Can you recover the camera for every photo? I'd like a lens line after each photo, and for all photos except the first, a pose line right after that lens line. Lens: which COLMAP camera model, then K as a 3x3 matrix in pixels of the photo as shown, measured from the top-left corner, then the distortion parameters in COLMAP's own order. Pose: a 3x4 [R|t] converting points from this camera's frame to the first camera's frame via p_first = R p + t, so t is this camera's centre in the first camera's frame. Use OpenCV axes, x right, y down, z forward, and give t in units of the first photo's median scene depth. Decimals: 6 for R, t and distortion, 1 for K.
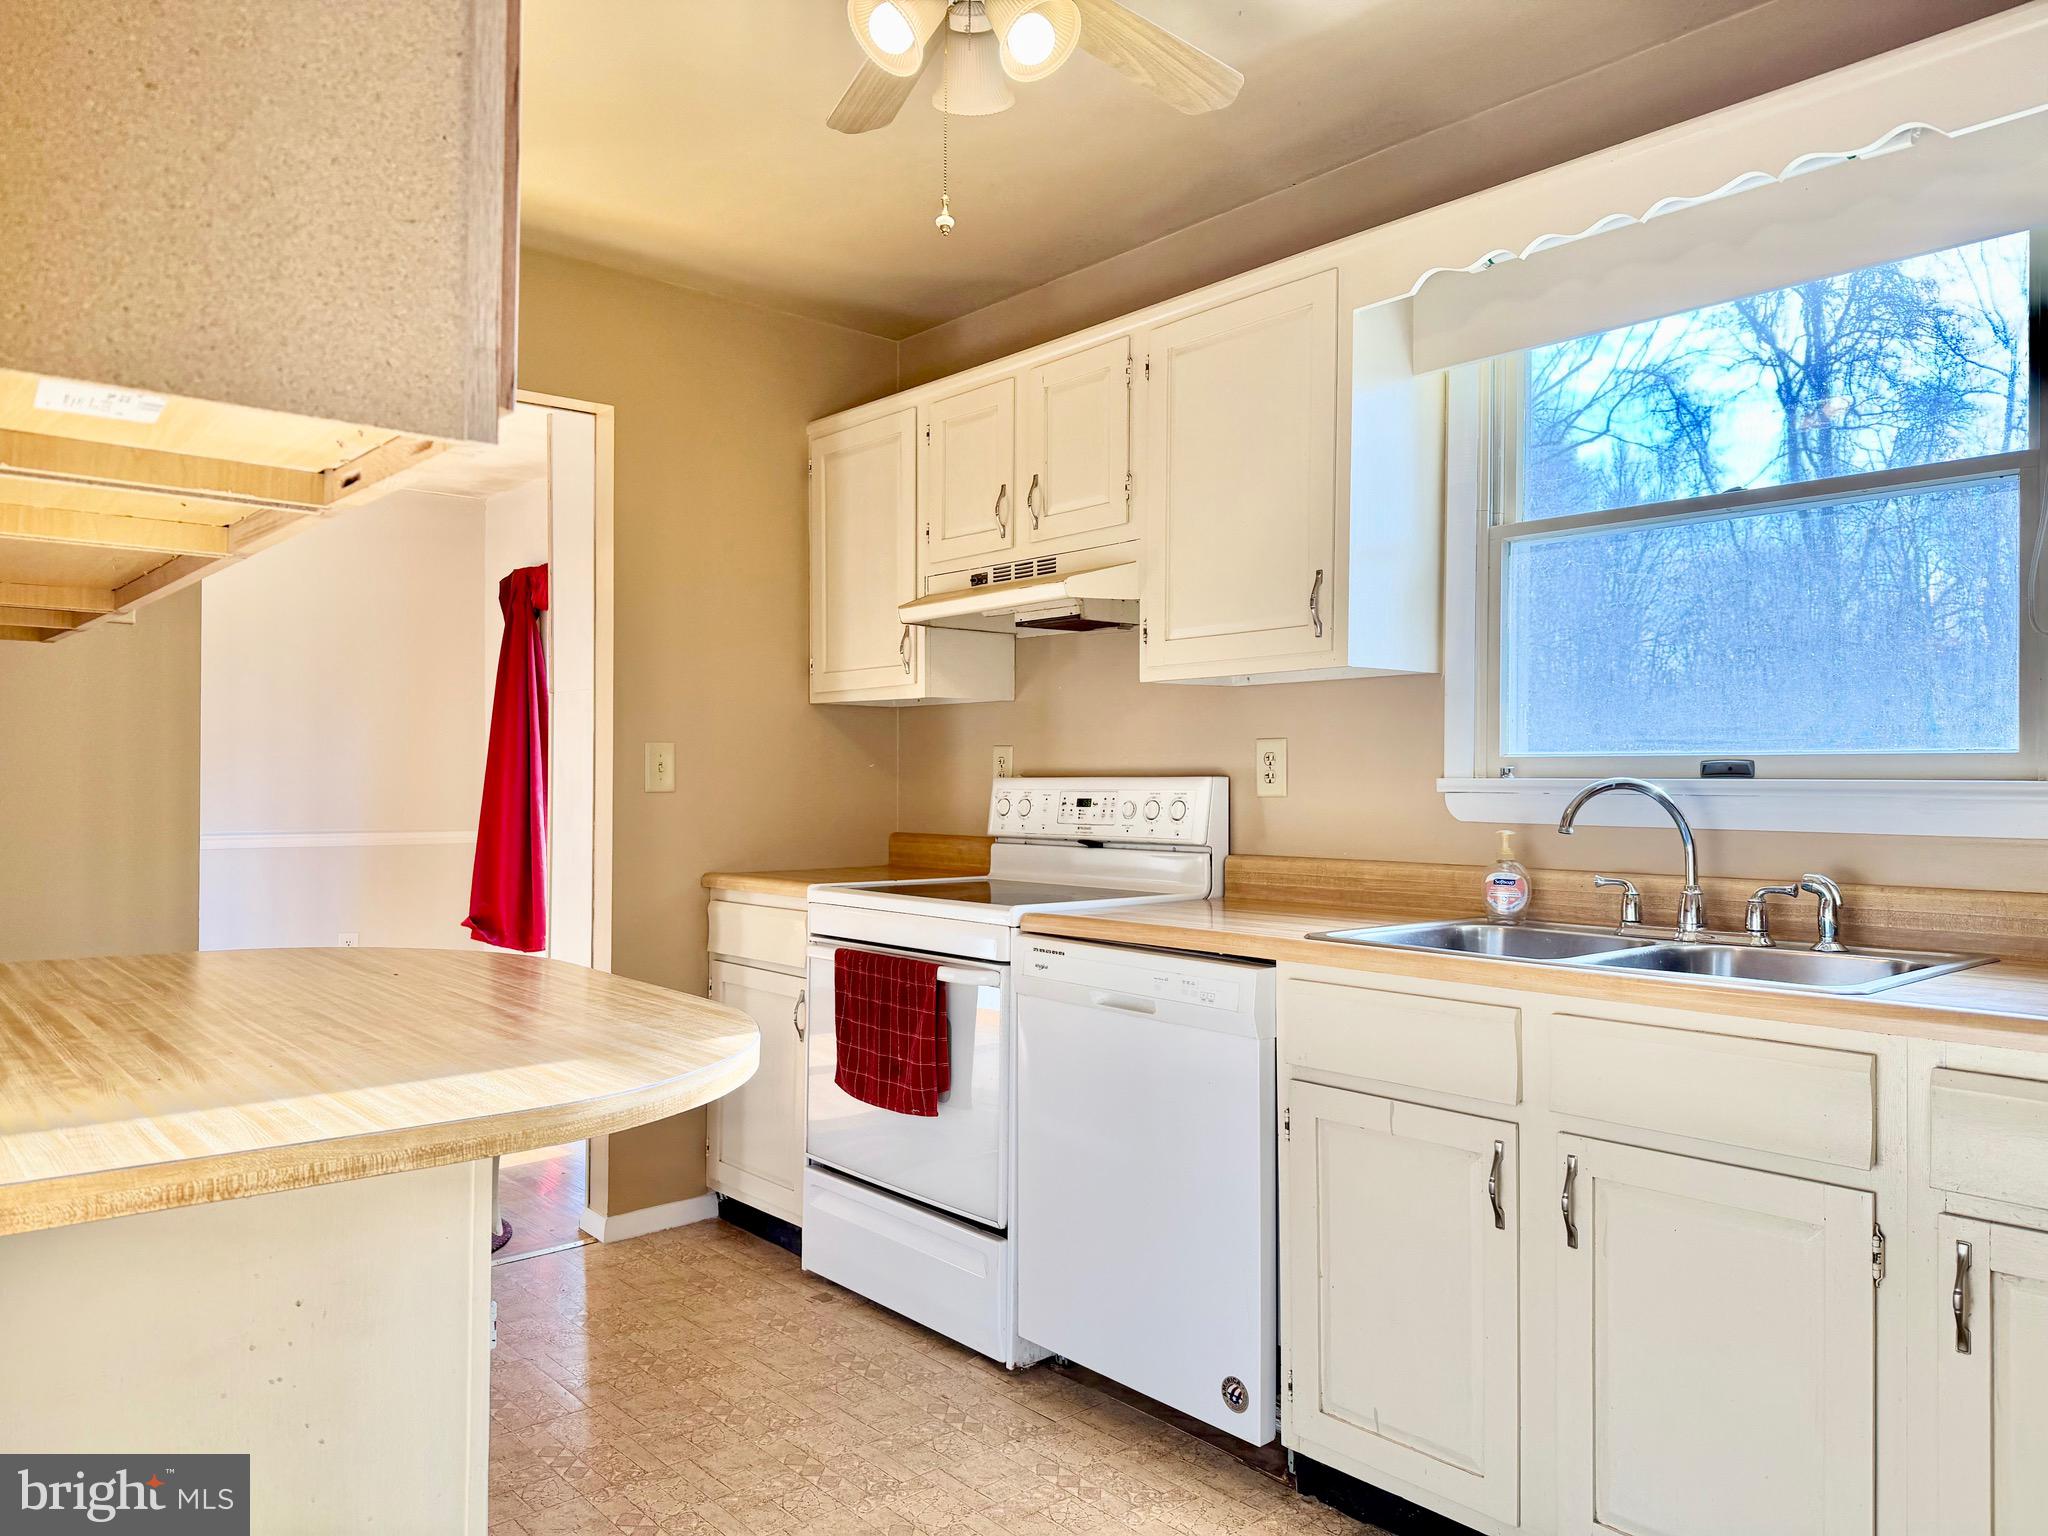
lens RADIAL K [[1454.7, 0, 1022.7], [0, 1454.7, 779.1], [0, 0, 1]] dist [0.093739, -0.086205]
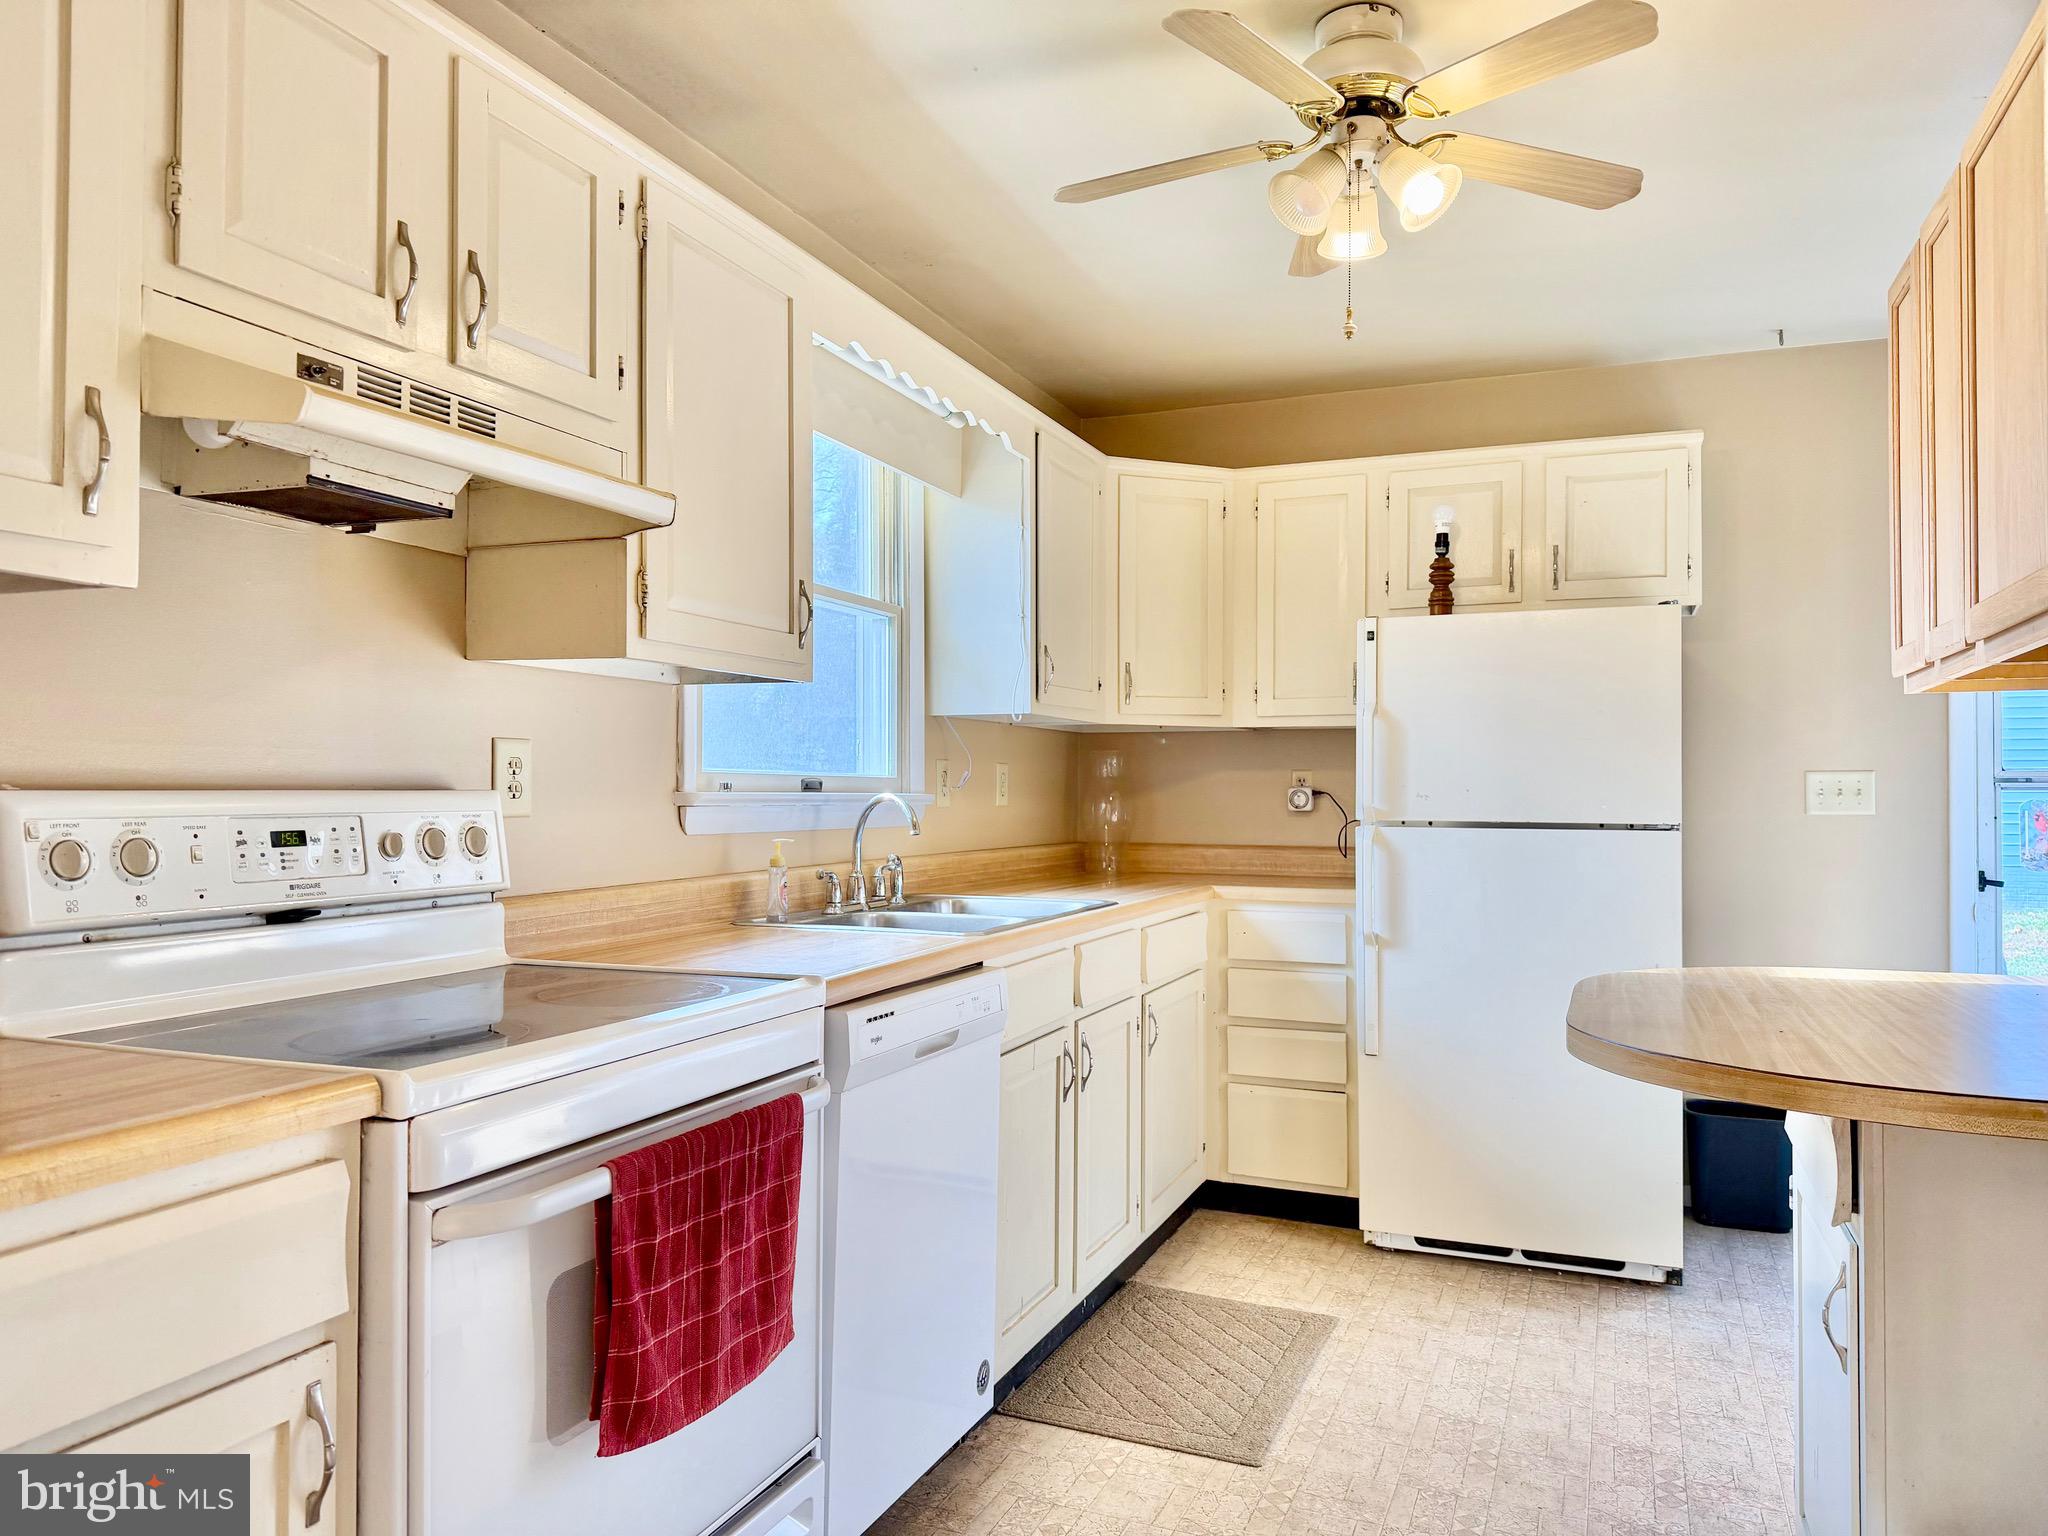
lens RADIAL K [[1454.7, 0, 1020.9], [0, 1454.7, 764.1], [0, 0, 1]] dist [0.093739, -0.086205]
pose [[-0.472854, 0.012656, 0.881050, -0.567226], [-0.005129, 0.999840, -0.017115, -0.003046], [-0.881126, -0.012612, -0.472713, 1.043409]]
